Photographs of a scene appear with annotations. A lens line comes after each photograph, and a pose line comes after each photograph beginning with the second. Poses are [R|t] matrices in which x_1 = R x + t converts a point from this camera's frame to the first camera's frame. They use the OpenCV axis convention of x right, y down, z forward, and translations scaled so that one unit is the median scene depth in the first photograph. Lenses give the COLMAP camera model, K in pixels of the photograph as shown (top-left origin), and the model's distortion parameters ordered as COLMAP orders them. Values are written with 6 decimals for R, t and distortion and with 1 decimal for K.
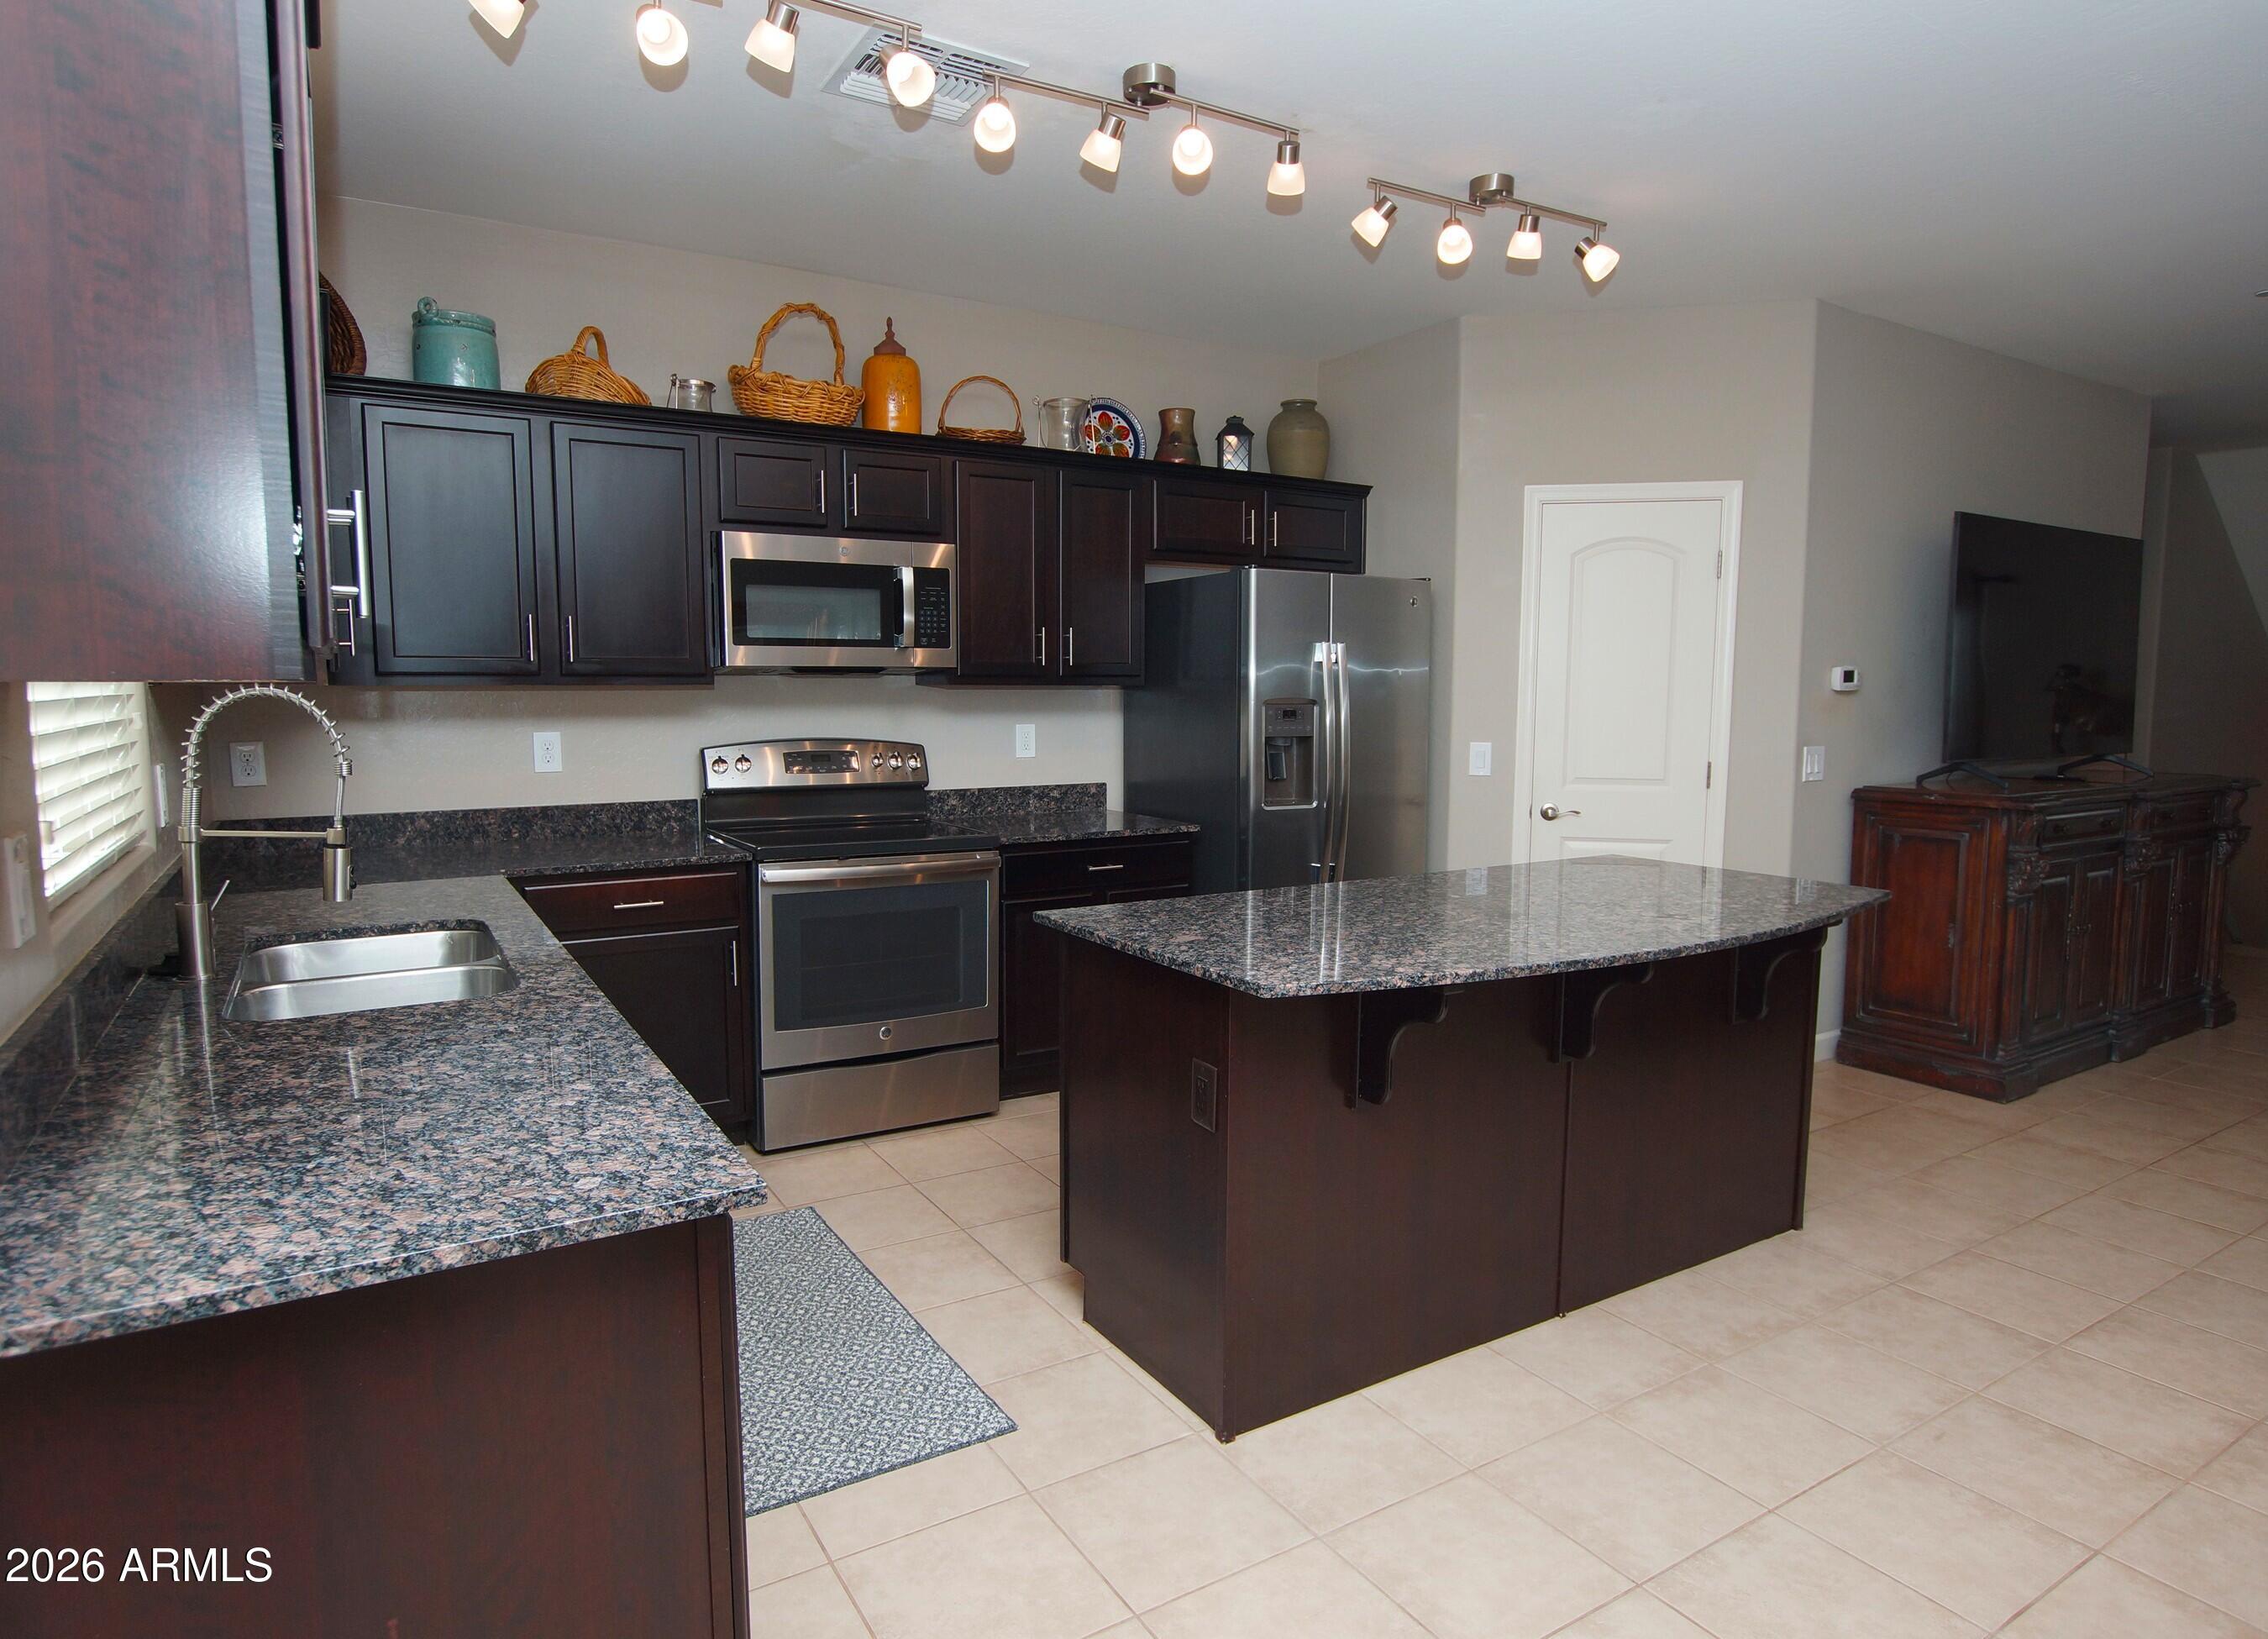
lens RADIAL K [[1300.5, 0, 1134.0], [0, 1300.5, 819.5], [0, 0, 1]] dist [-0.023901, -0.000068]
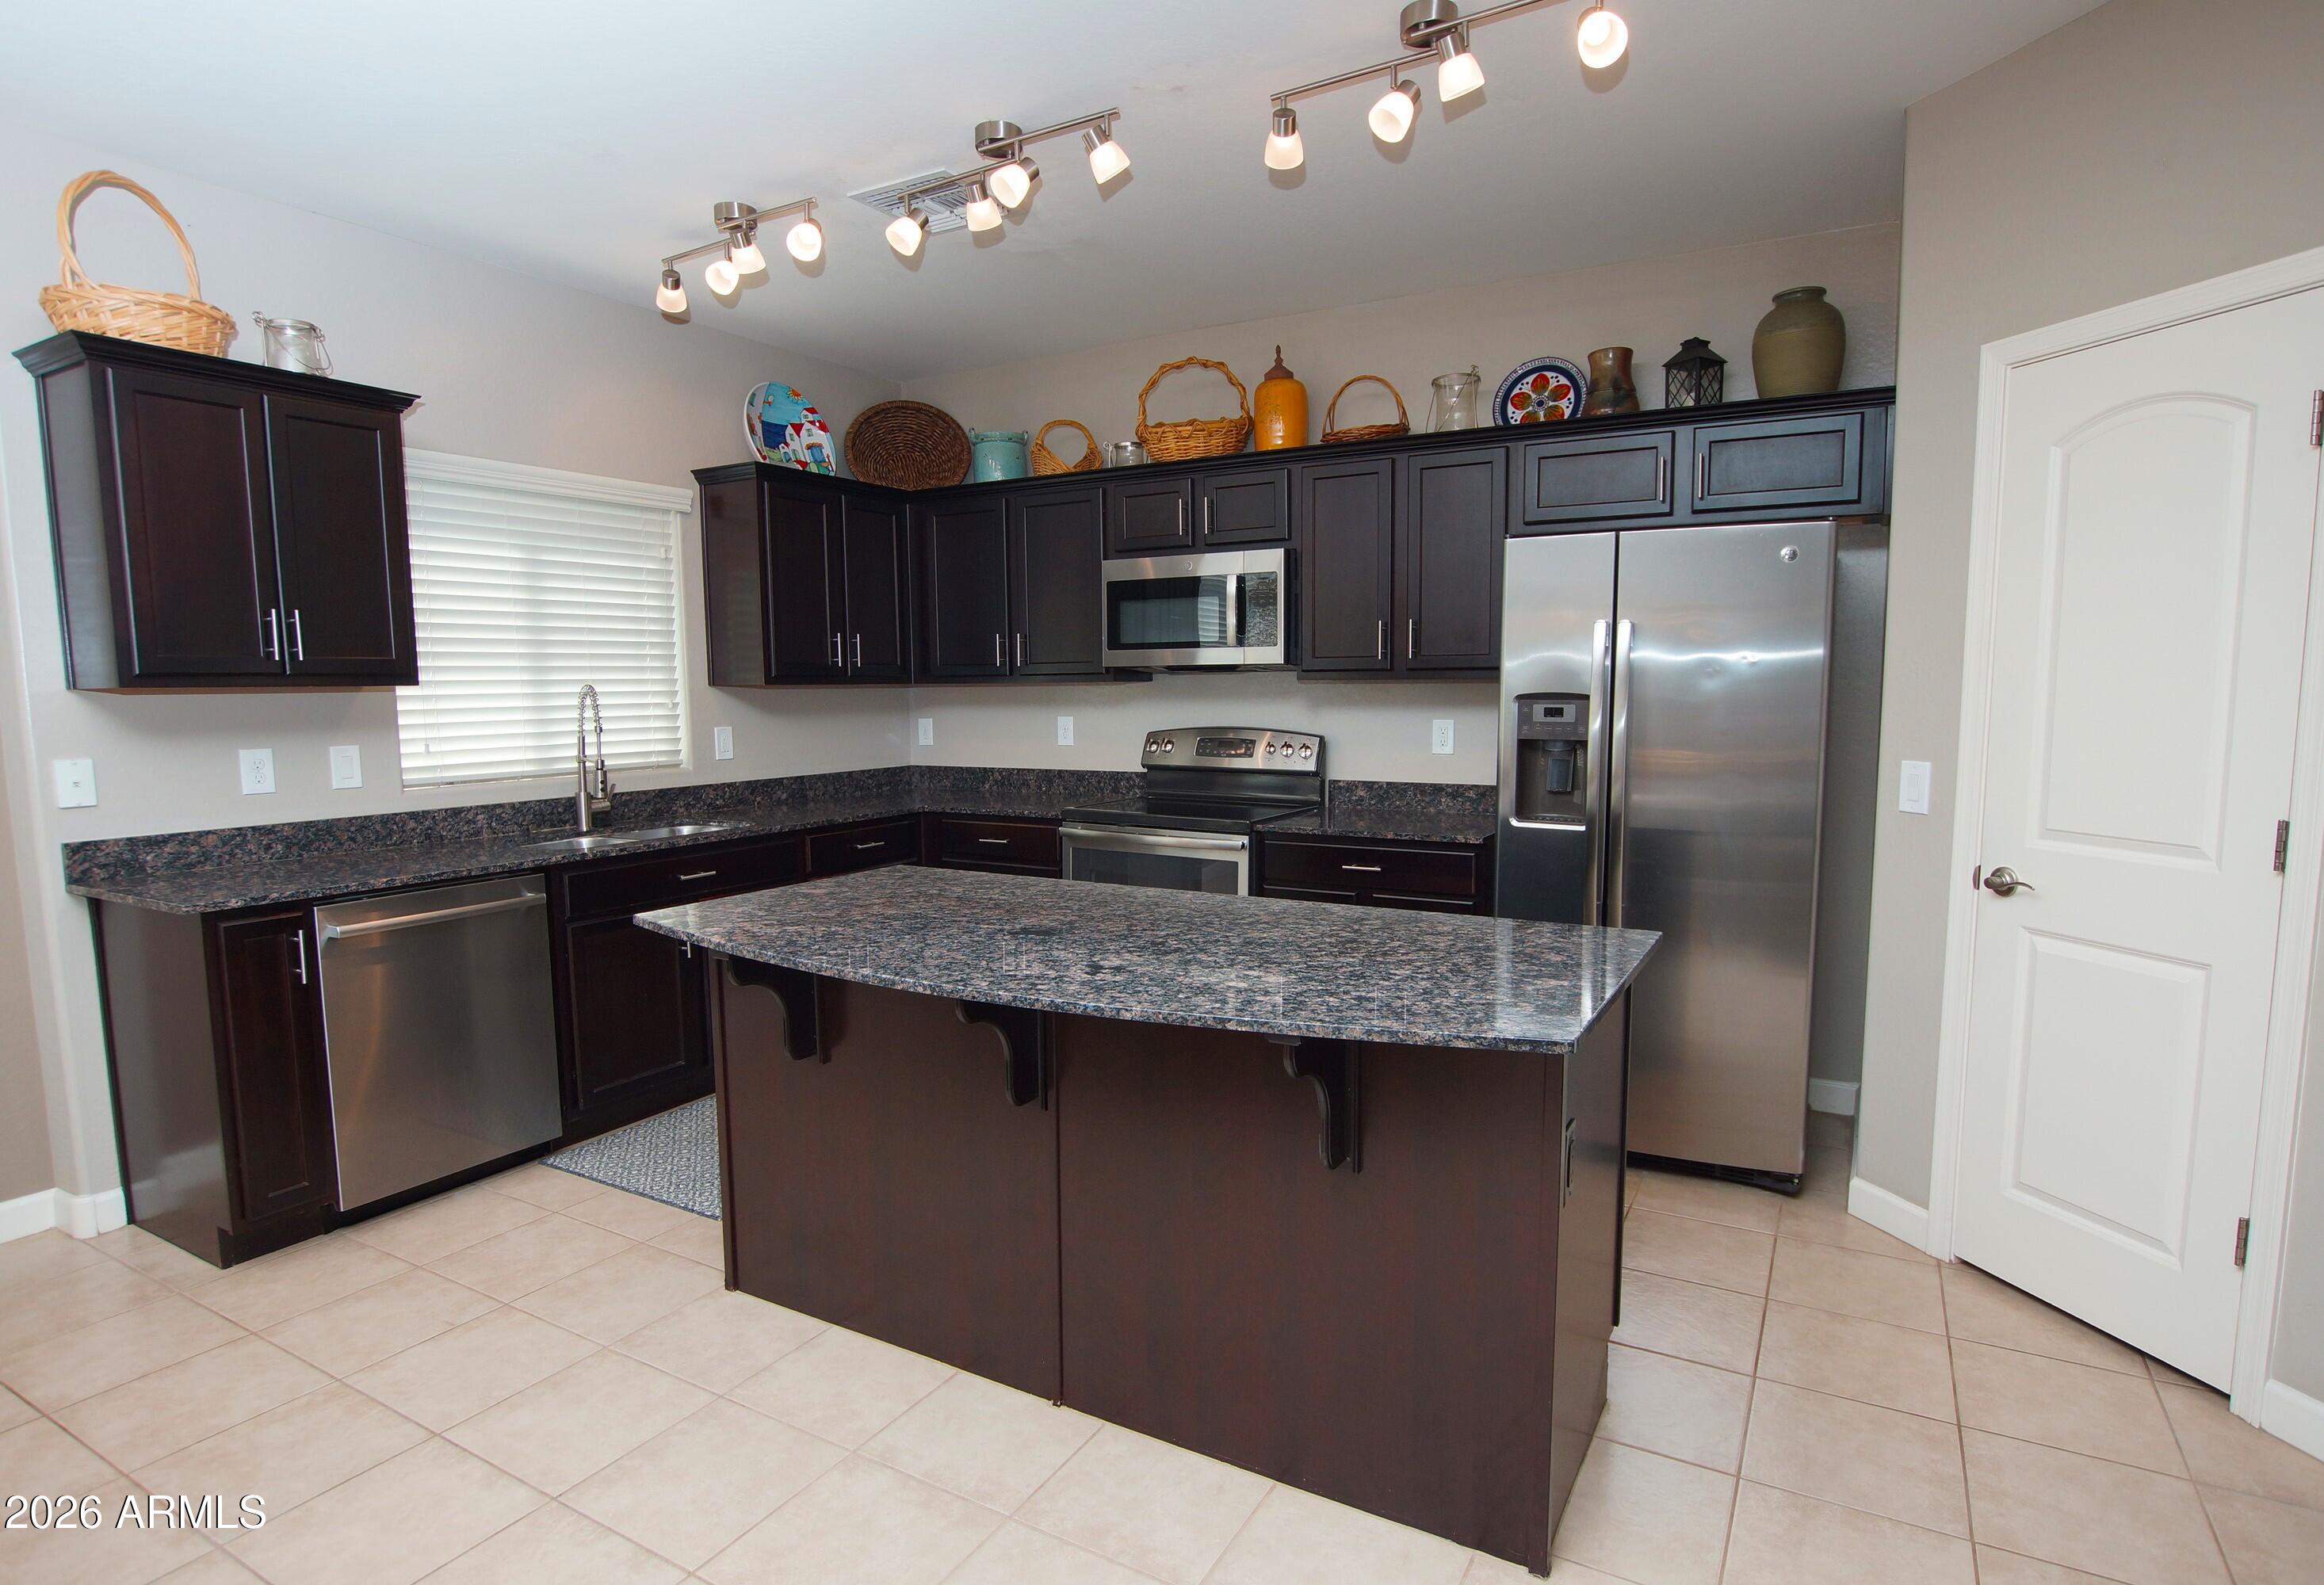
lens RADIAL K [[1219.4, 0, 1162.5], [0, 1219.4, 811.4], [0, 0, 1]] dist [-0.017310, 0.000078]
pose [[0.479698, 0.084633, -0.873343, 0.696160], [-0.084011, 0.995195, 0.050298, -0.037919], [0.873403, 0.049242, 0.484503, 0.432878]]
